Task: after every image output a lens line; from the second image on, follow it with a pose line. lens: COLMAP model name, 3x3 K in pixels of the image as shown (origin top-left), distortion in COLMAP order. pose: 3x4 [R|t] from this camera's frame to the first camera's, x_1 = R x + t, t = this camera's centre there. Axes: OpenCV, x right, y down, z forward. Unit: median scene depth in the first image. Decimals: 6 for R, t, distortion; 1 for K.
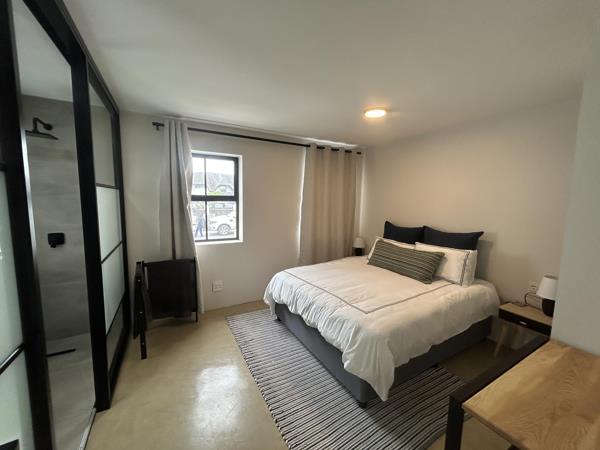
lens RADIAL K [[239.5, 0, 297.3], [0, 239.5, 224.3], [0, 0, 1]] dist [-0.004705, 0.001373]
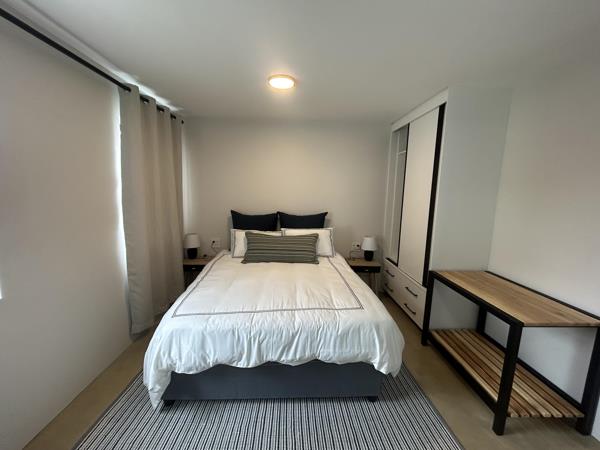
lens RADIAL K [[239.5, 0, 298.0], [0, 239.5, 228.3], [0, 0, 1]] dist [-0.004705, 0.001373]
pose [[0.467070, -0.152891, 0.870902, -0.432689], [0.087063, 0.988104, 0.126773, -0.058424], [-0.879923, 0.016611, 0.474825, 0.555706]]
